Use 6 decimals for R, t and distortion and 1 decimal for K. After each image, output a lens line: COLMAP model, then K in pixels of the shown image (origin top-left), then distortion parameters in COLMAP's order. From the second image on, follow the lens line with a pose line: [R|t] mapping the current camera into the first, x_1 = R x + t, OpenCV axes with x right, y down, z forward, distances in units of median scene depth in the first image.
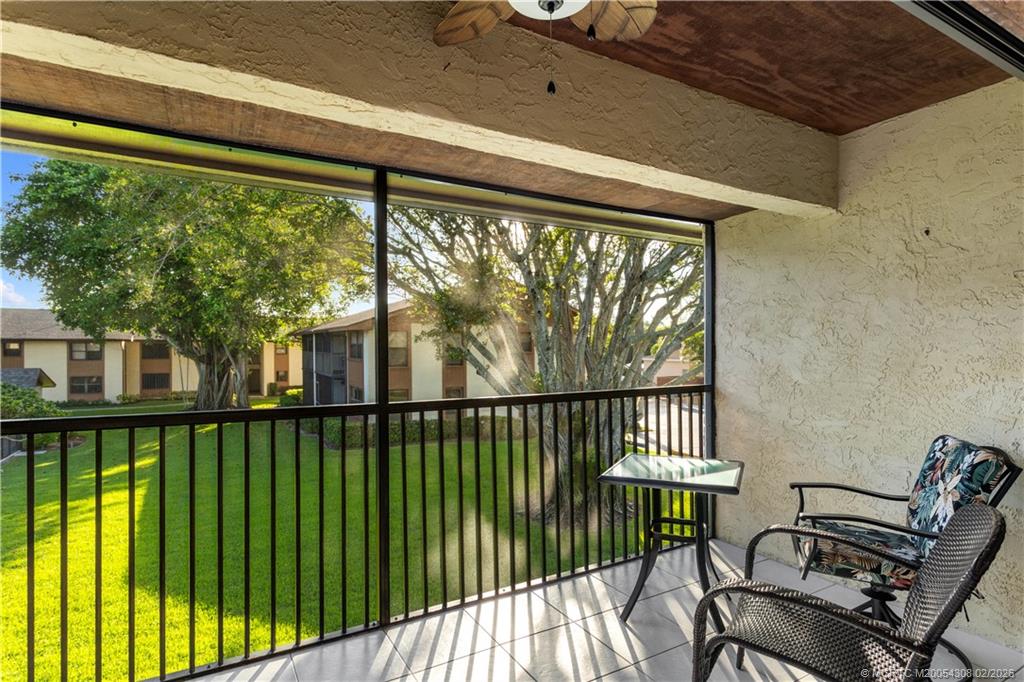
lens RADIAL K [[526.4, 0, 515.3], [0, 526.4, 339.8], [0, 0, 1]] dist [0.001440, 0.001513]
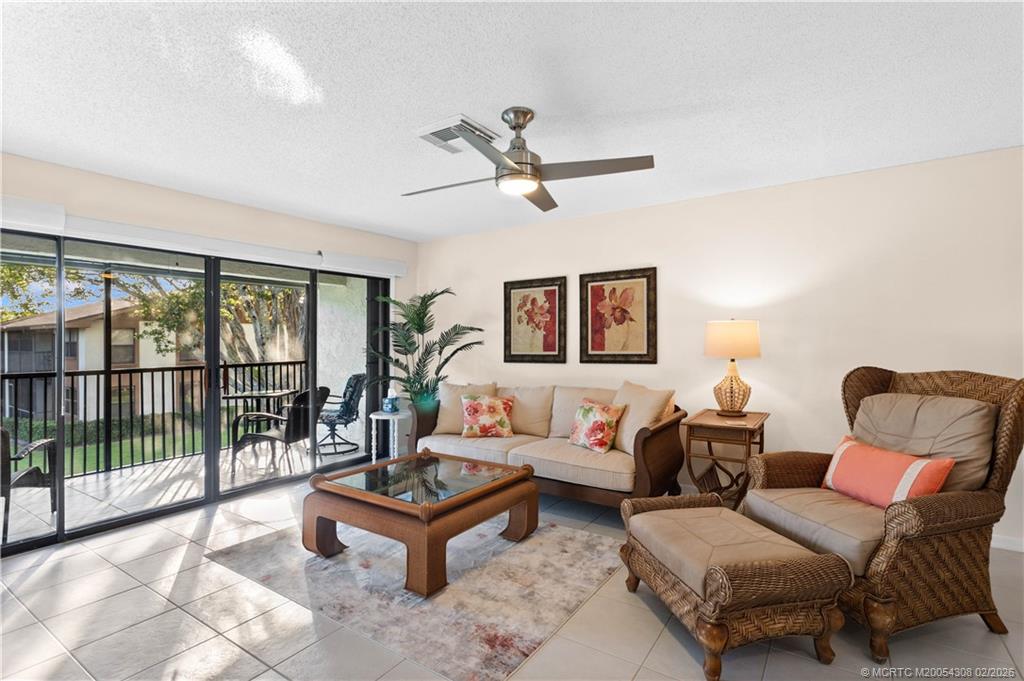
lens RADIAL K [[492.3, 0, 515.7], [0, 492.3, 334.3], [0, 0, 1]] dist [0.002632, -0.000221]
pose [[0.899903, 0.007330, 0.436028, 0.071990], [-0.003072, 0.999940, -0.010469, 0.000050], [-0.436078, 0.008082, 0.899872, -0.302771]]
